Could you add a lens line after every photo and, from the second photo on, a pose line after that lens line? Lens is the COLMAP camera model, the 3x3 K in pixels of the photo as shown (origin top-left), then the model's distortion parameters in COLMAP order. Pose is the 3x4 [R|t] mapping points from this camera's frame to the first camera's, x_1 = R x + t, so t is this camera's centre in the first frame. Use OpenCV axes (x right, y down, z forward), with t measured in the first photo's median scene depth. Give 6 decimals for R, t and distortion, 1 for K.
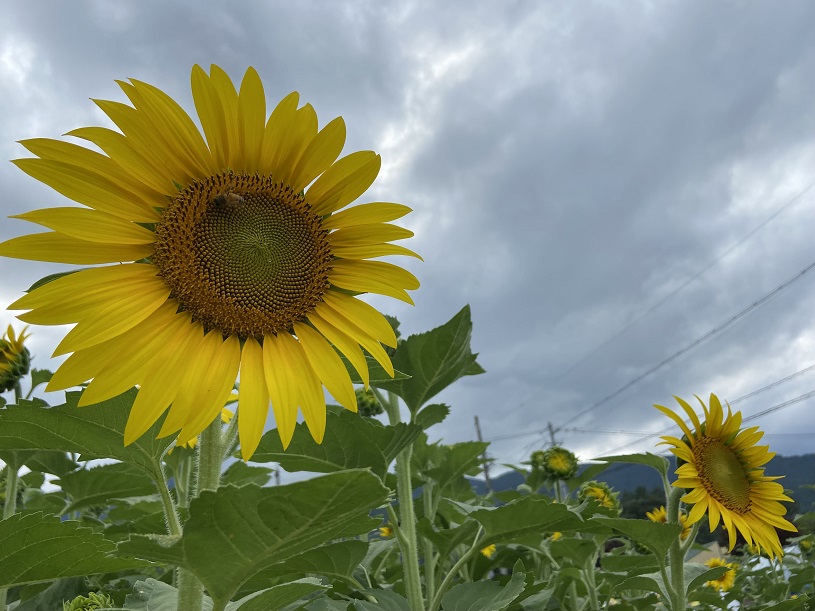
lens RADIAL K [[674.3, 0, 407.5], [0, 674.3, 305.5], [0, 0, 1]] dist [0.103363, -0.006158]
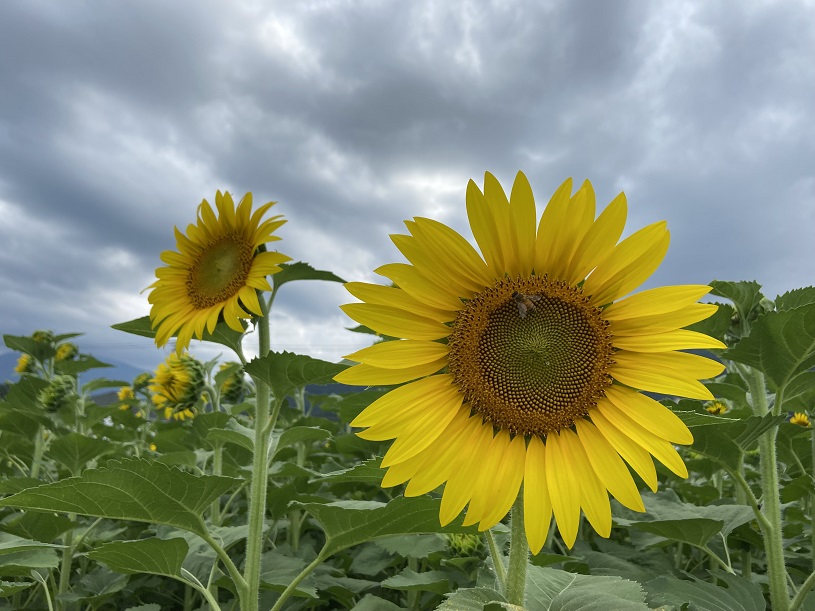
lens RADIAL K [[674.3, 0, 407.5], [0, 674.3, 305.5], [0, 0, 1]] dist [0.103363, -0.006158]
pose [[0.838066, 0.014700, -0.545371, 0.191379], [0.130588, 0.965173, 0.226689, -0.431930], [0.529710, -0.261199, 0.806959, 0.062046]]
